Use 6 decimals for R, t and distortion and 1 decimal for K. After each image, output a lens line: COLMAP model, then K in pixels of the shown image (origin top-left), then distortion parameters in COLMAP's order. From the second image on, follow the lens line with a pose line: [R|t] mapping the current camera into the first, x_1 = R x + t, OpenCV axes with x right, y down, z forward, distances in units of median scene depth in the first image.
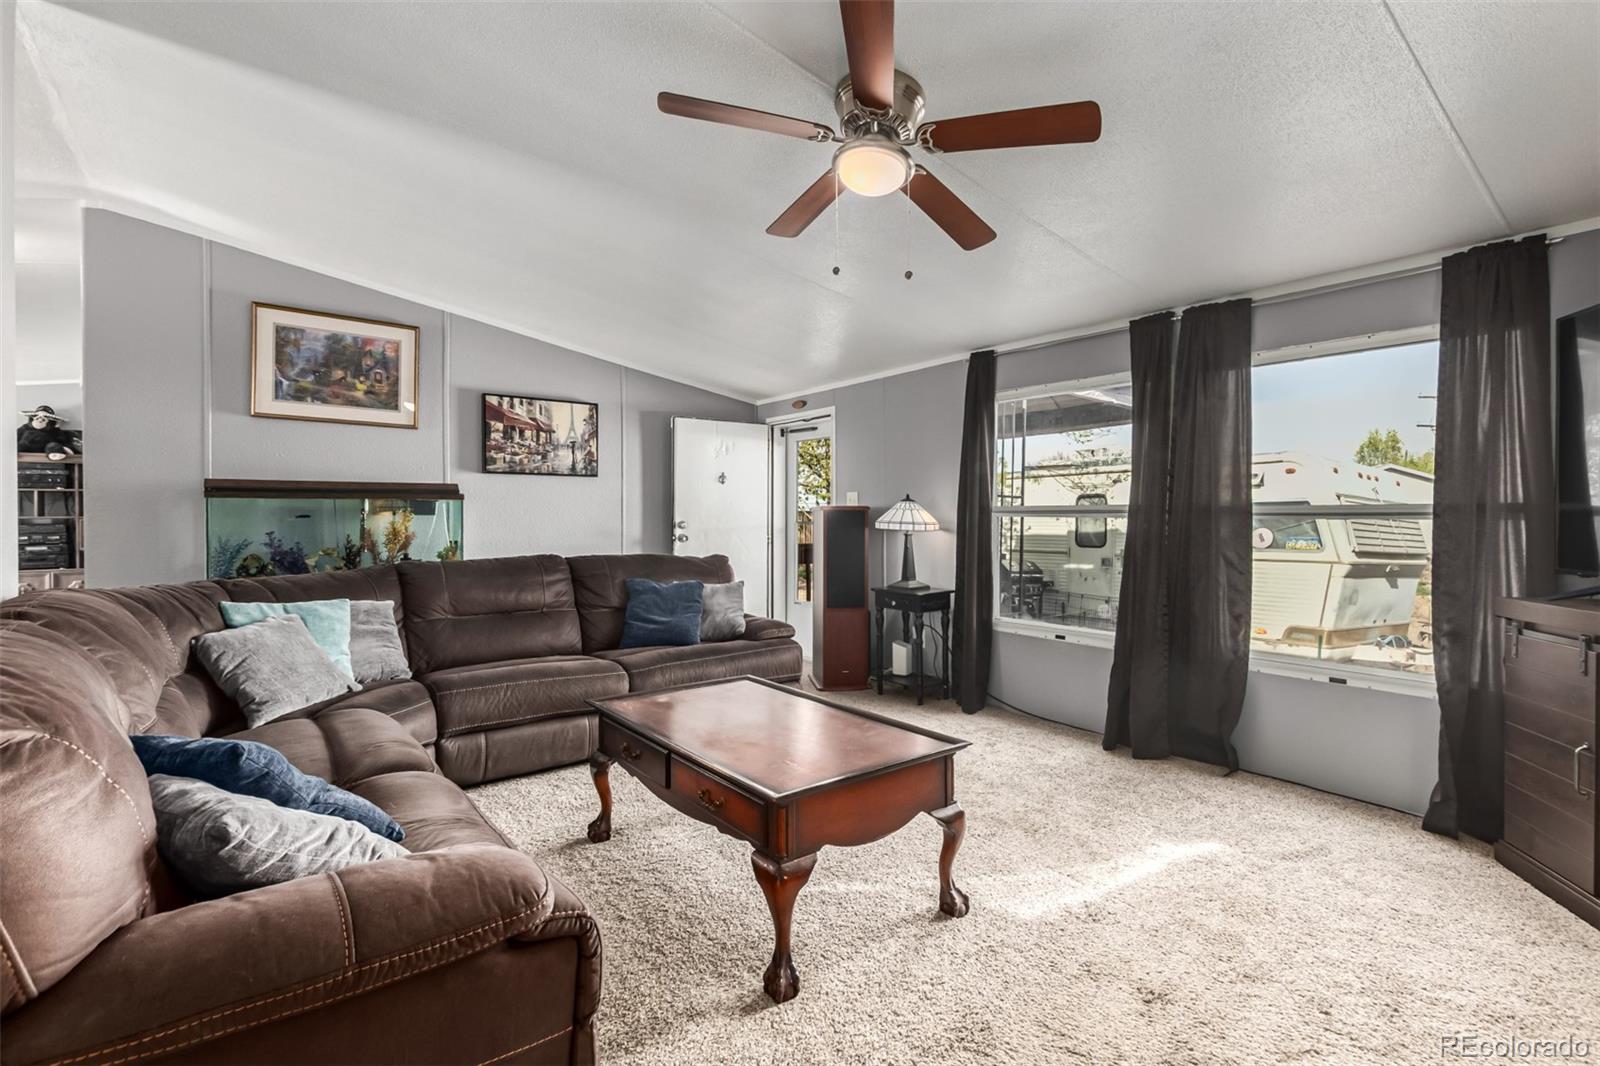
lens RADIAL K [[744.7, 0, 821.5], [0, 744.7, 523.8], [0, 0, 1]] dist [0.001819, 0.000494]
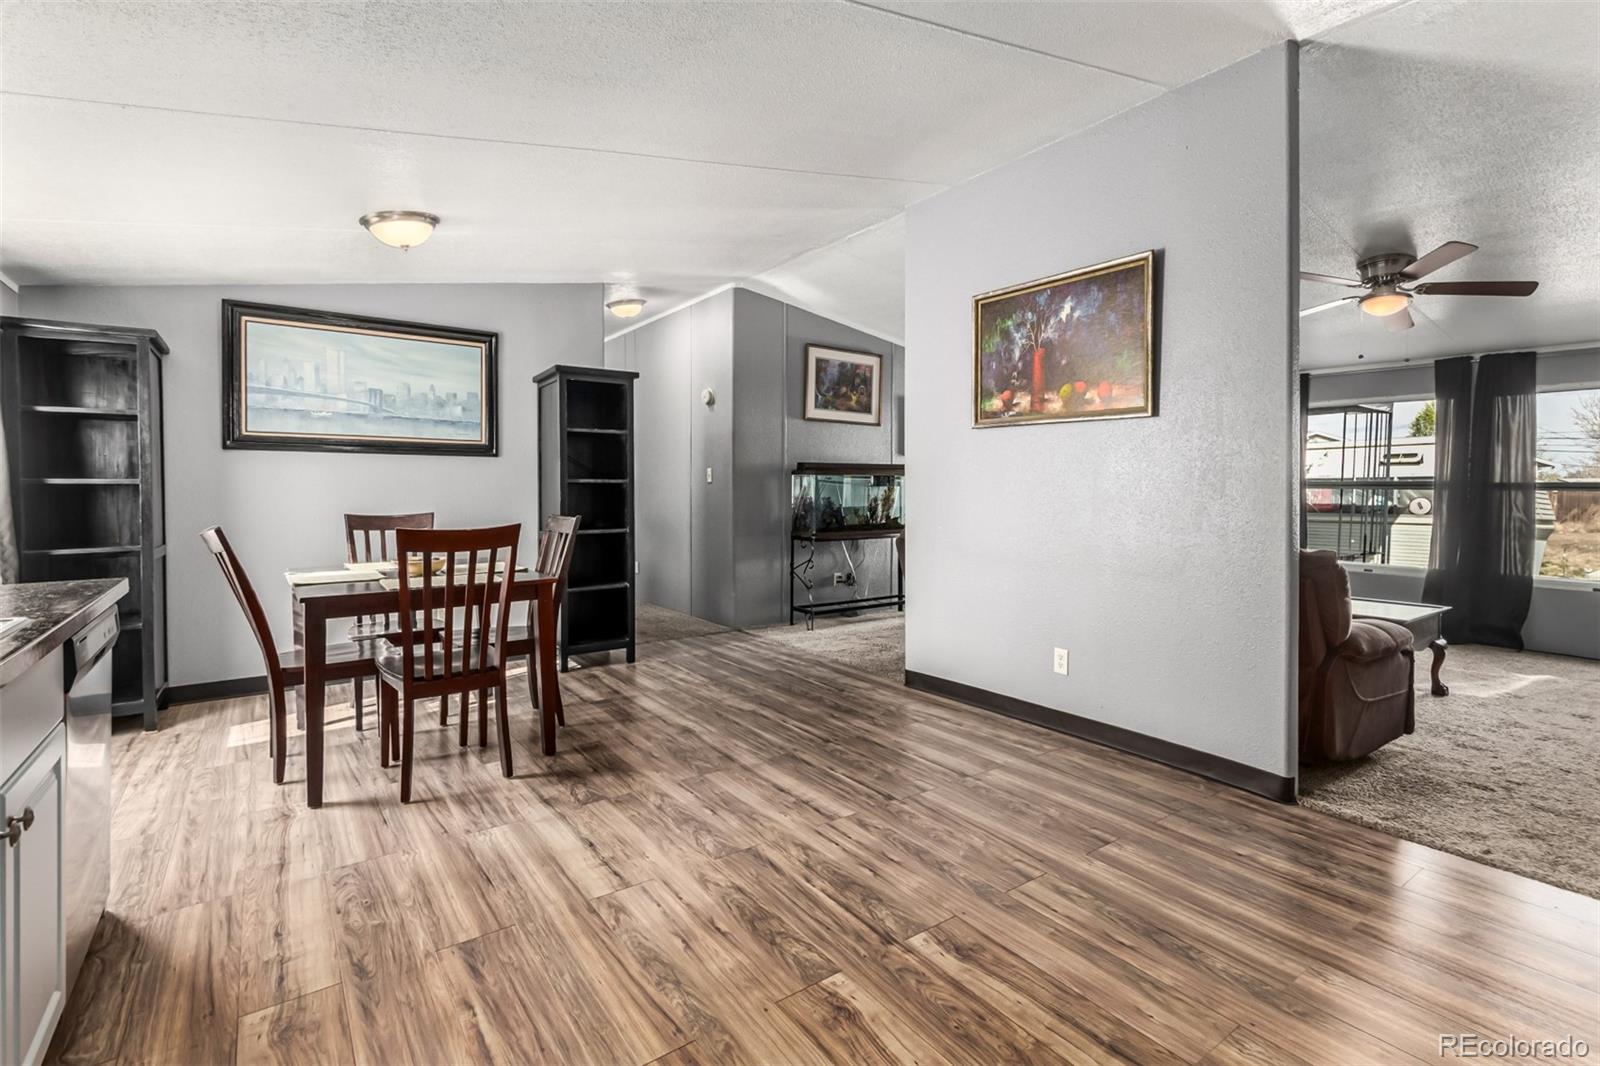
lens RADIAL K [[744.7, 0, 824.4], [0, 744.7, 511.3], [0, 0, 1]] dist [0.001819, 0.000494]
pose [[0.999431, 0.003668, -0.033528, -0.629386], [-0.002879, 0.999719, 0.023531, 0.002681], [0.033604, -0.023421, 0.999161, -0.459378]]
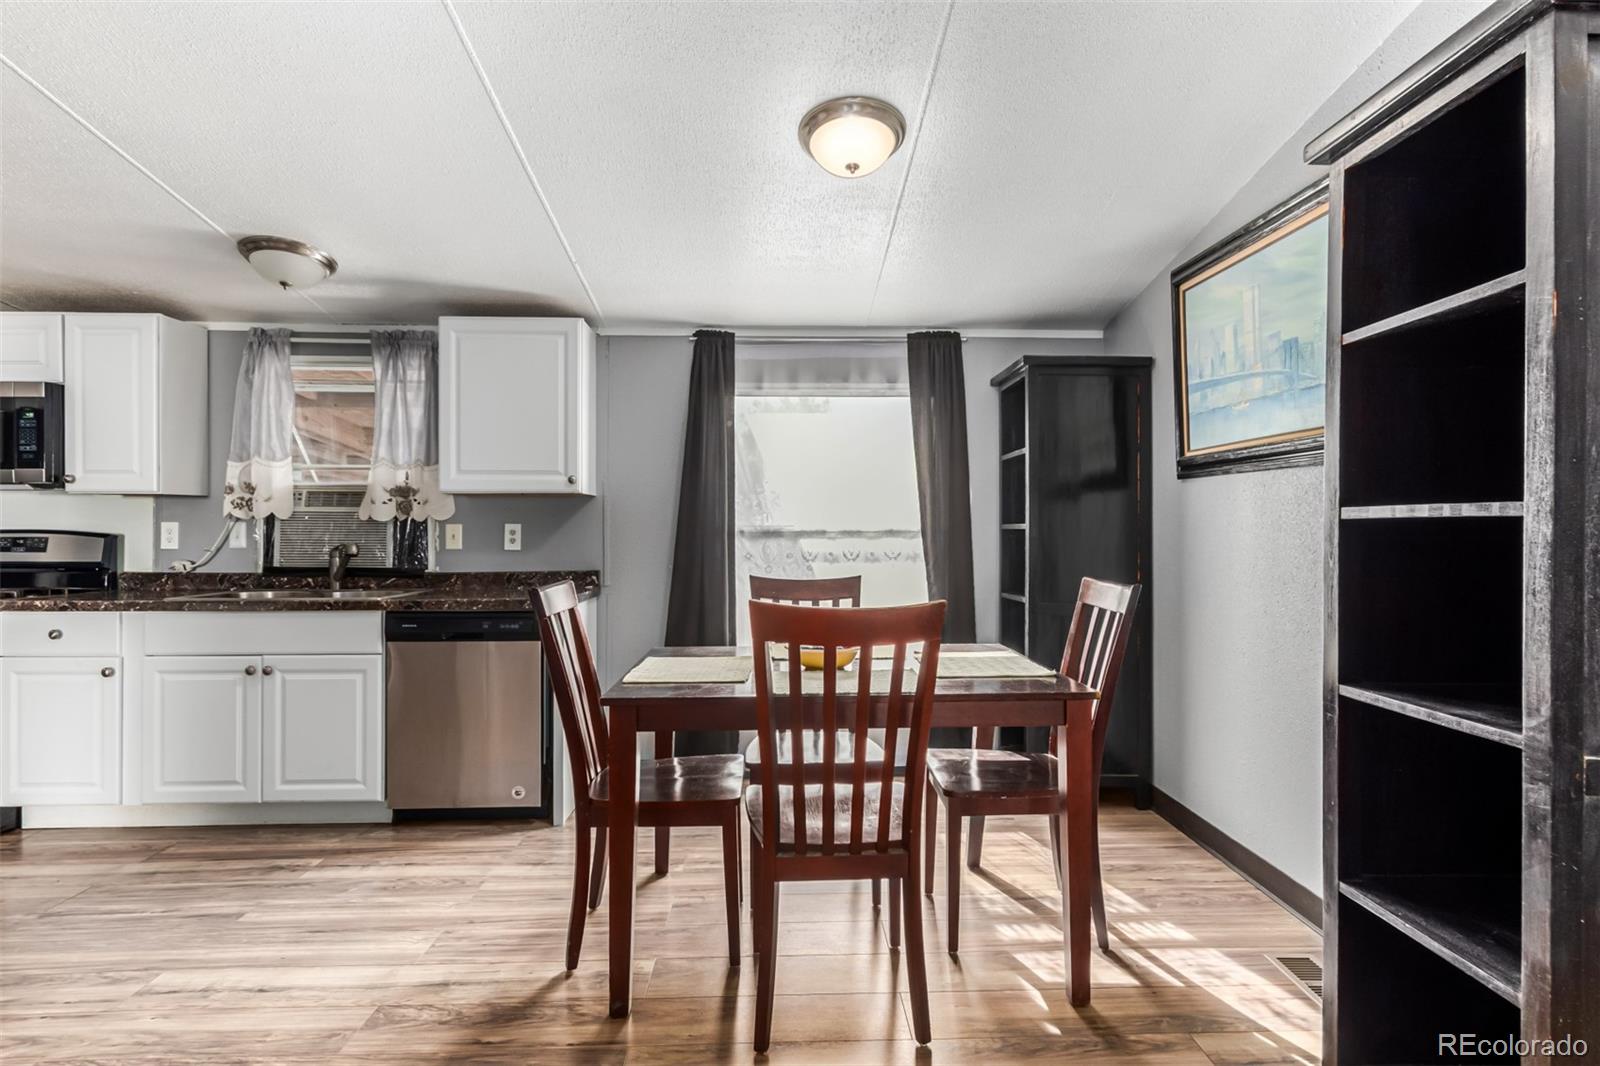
lens RADIAL K [[836.7, 0, 823.2], [0, 836.7, 525.0], [0, 0, 1]] dist [-0.003093, -0.002808]
pose [[-0.582044, -0.002683, -0.813153, -0.615948], [-0.004275, 0.999991, -0.000240, -0.007393], [0.813146, 0.003336, -0.582050, 0.564080]]
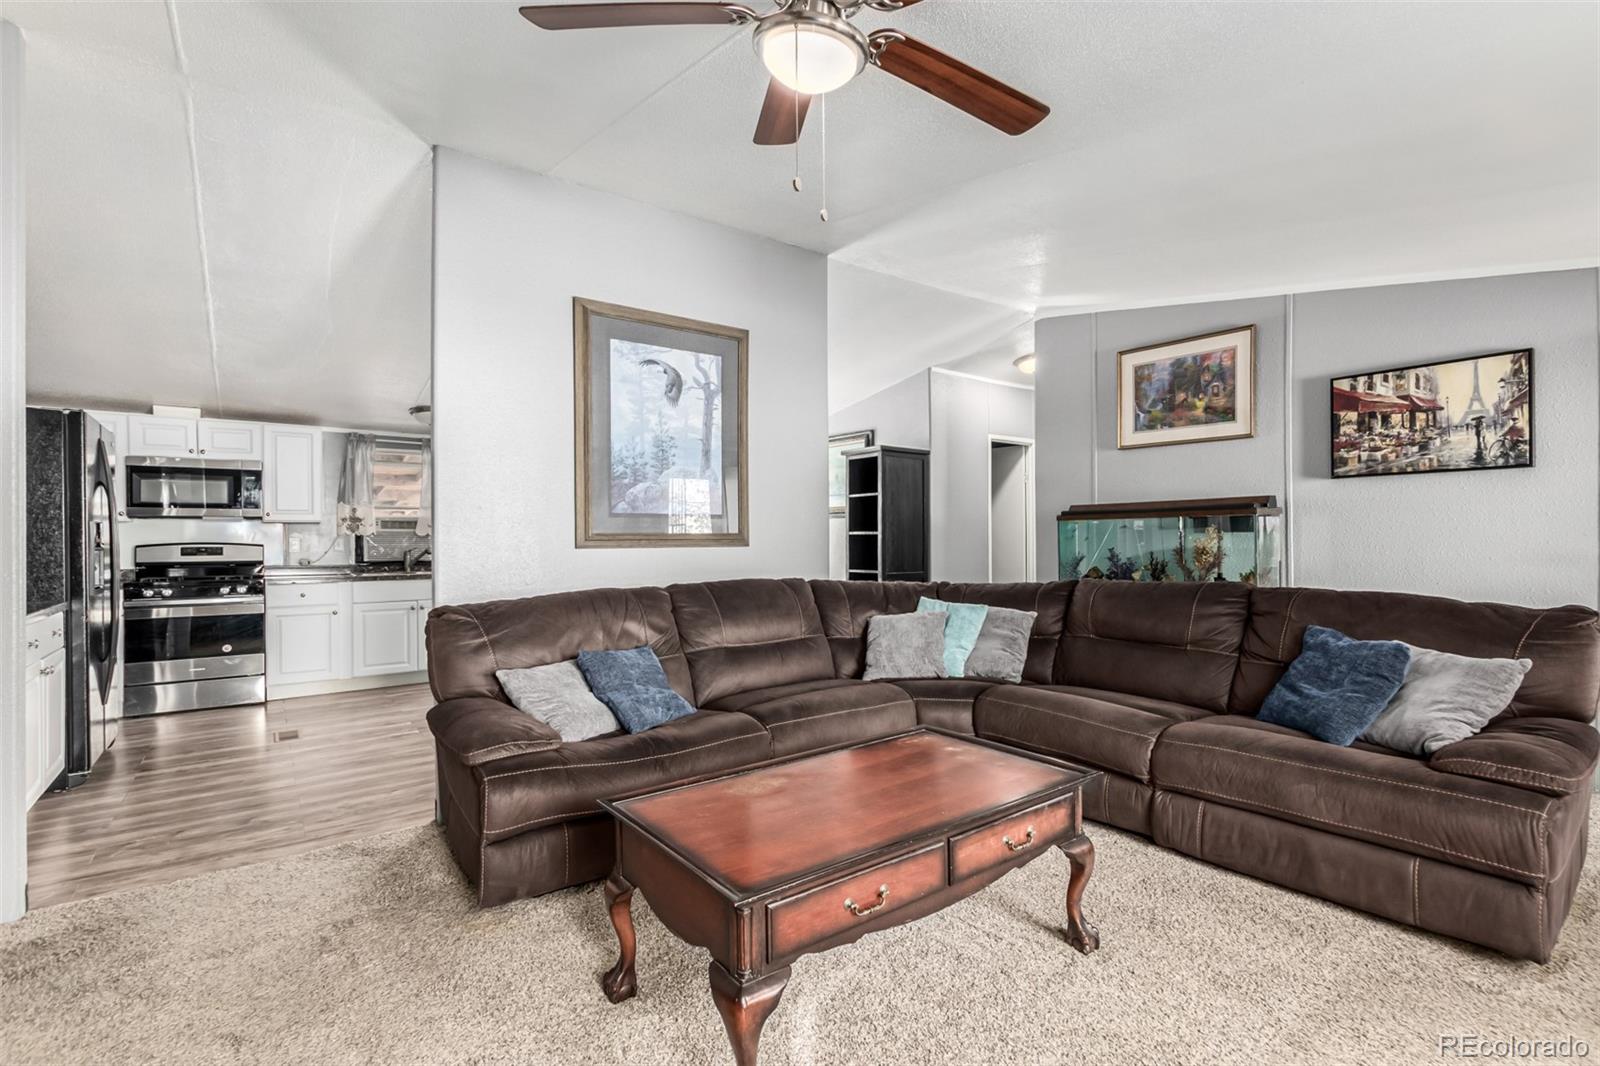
lens RADIAL K [[744.7, 0, 820.8], [0, 744.7, 537.6], [0, 0, 1]] dist [0.001819, 0.000494]
pose [[-0.016560, 0.003411, -0.999857, 0.393373], [0.002556, 0.999991, 0.003369, -0.009569], [0.999860, -0.002500, -0.016569, 0.509168]]
